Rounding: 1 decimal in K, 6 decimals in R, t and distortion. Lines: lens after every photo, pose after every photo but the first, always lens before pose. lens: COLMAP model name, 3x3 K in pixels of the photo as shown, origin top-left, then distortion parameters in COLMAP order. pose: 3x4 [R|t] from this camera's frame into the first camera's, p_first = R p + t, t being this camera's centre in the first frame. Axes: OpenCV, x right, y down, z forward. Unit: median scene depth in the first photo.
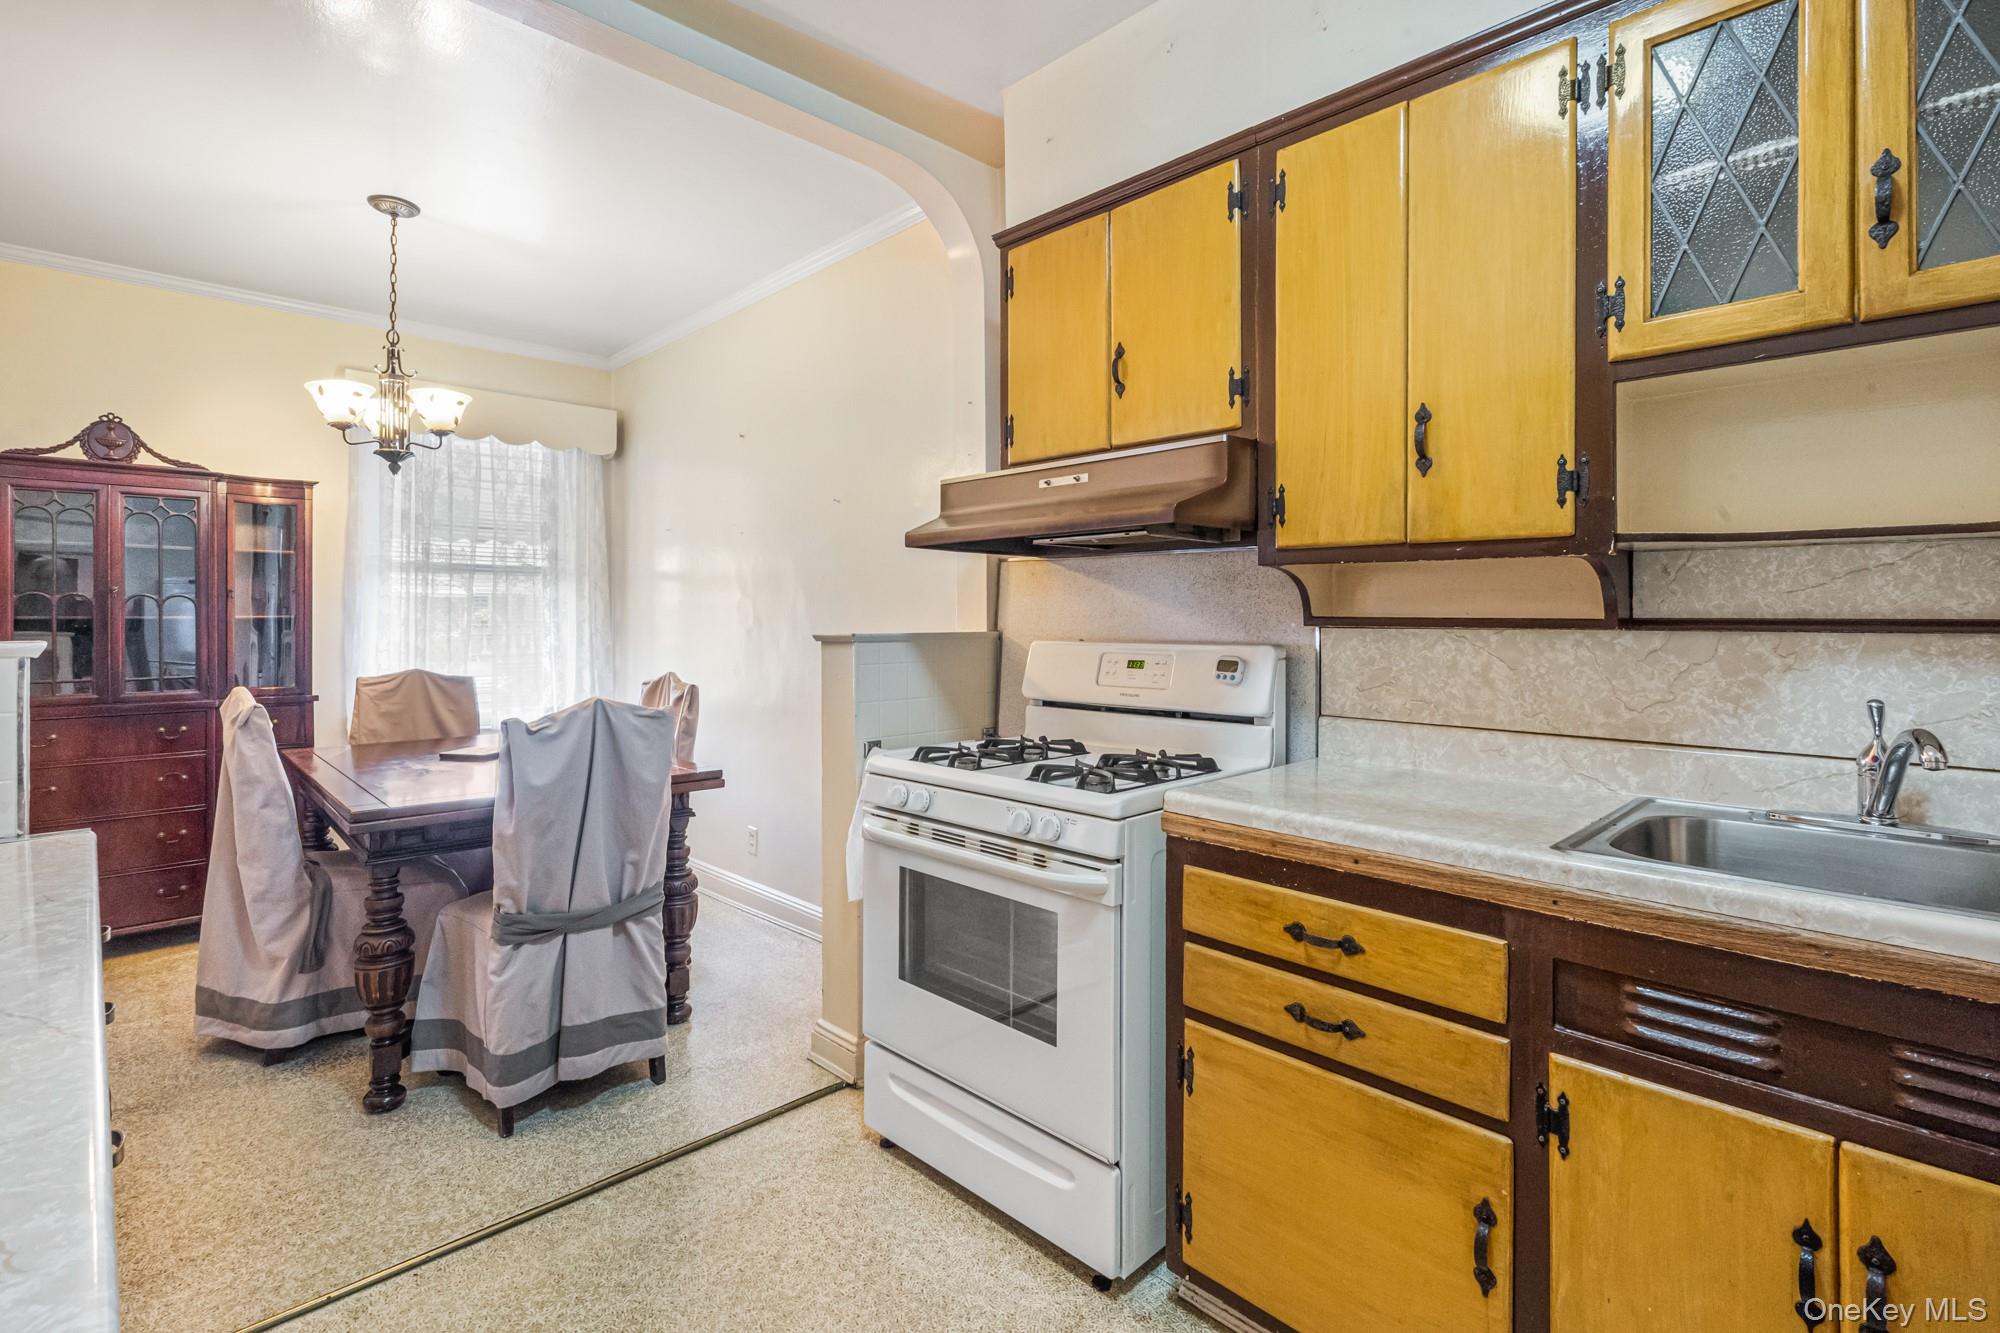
lens RADIAL K [[920.1, 0, 971.6], [0, 920.1, 615.7], [0, 0, 1]] dist [-0.008065, 0.000164]
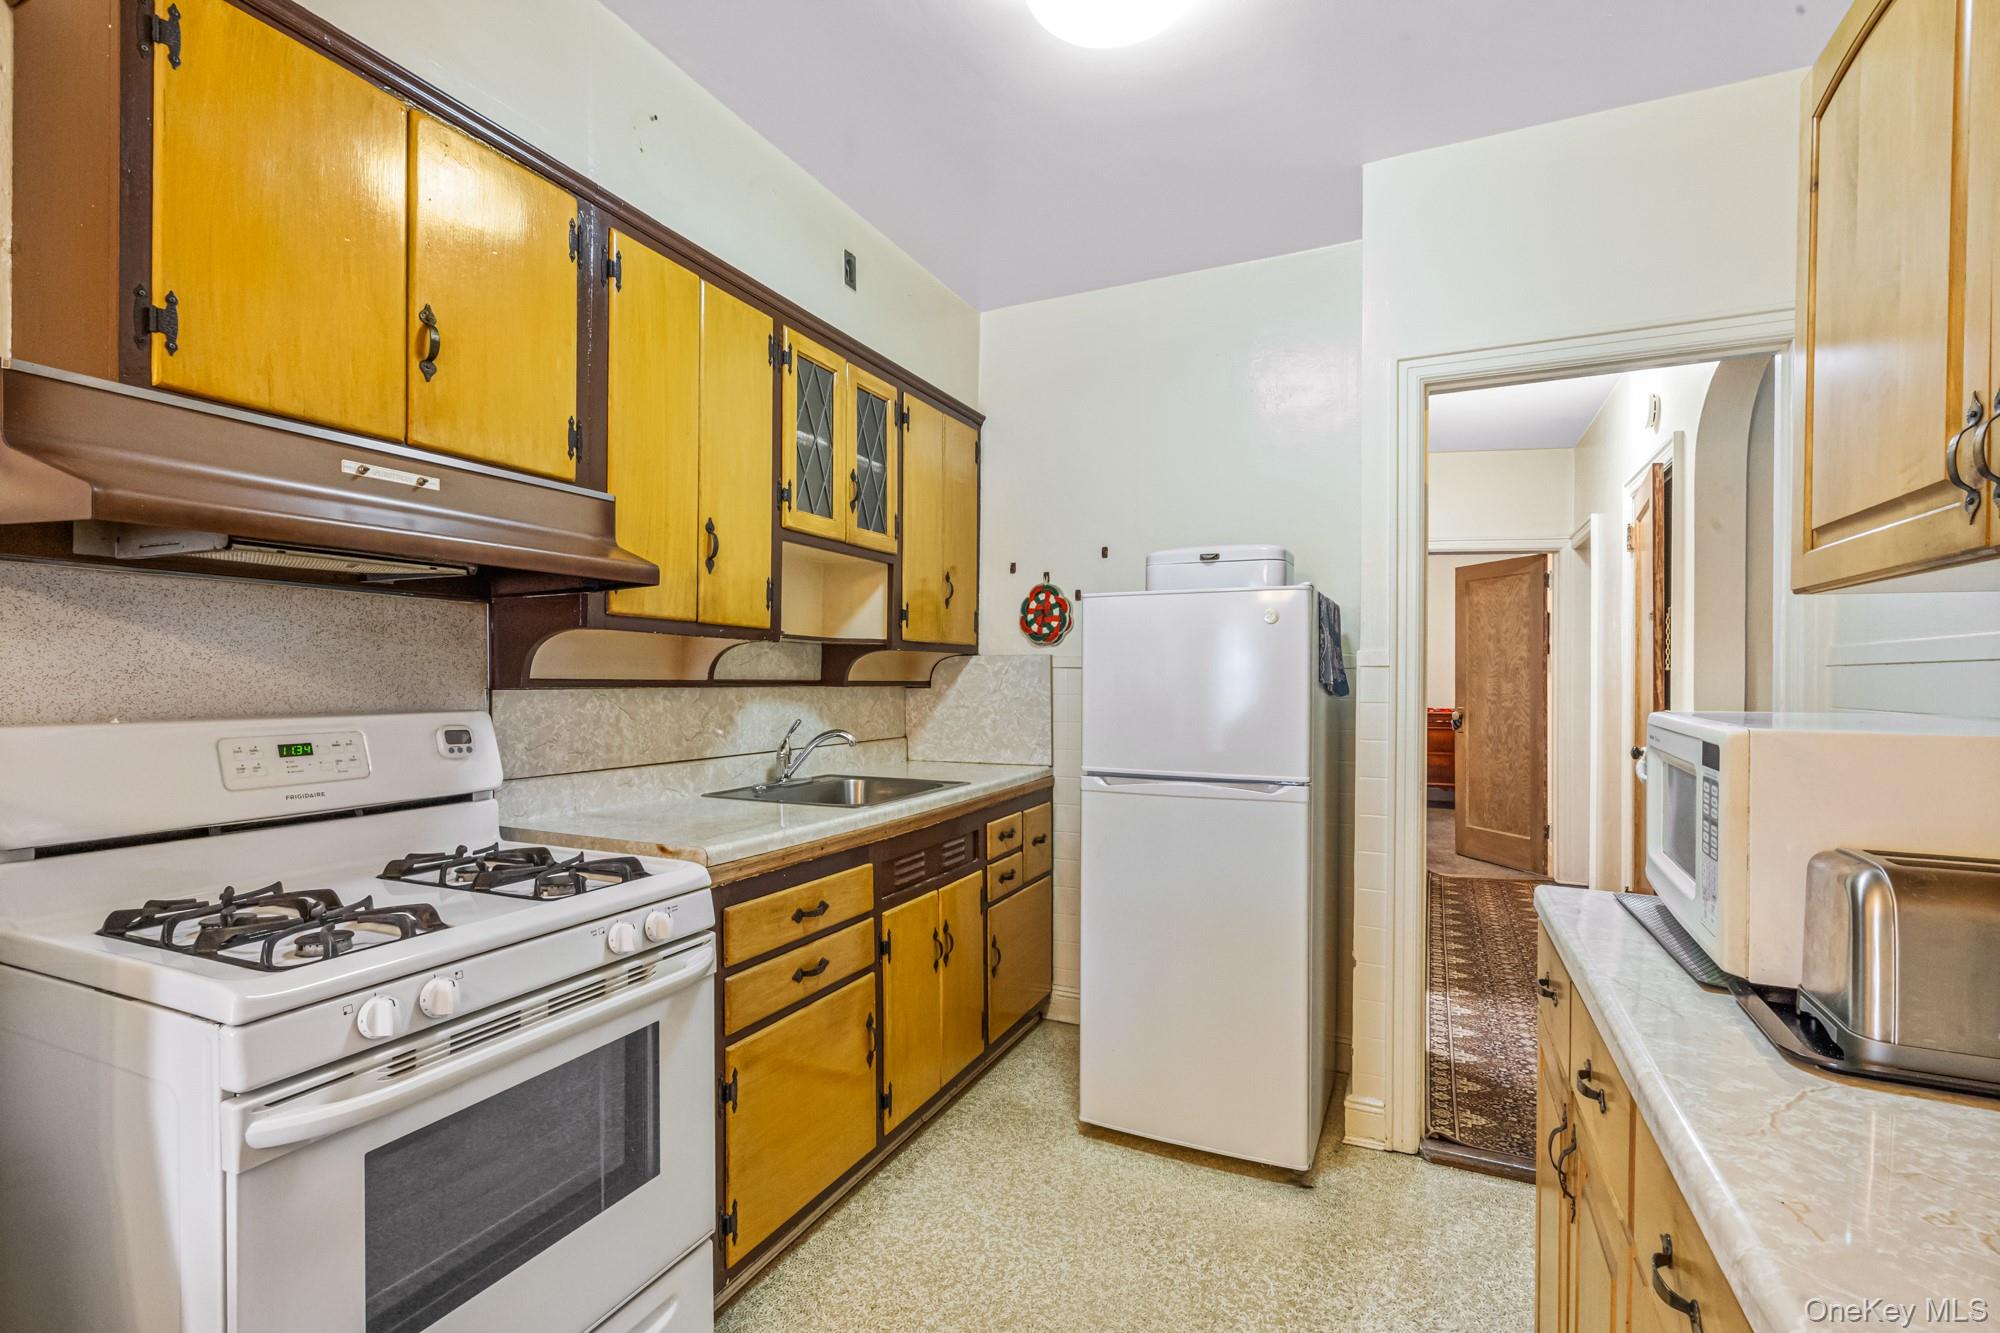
lens RADIAL K [[920.1, 0, 1005.5], [0, 920.1, 683.2], [0, 0, 1]] dist [-0.008065, 0.000164]
pose [[-0.374813, -0.009694, 0.927050, -0.827146], [-0.008061, 0.999942, 0.007197, -0.005744], [-0.927065, -0.004776, -0.374869, 1.014541]]
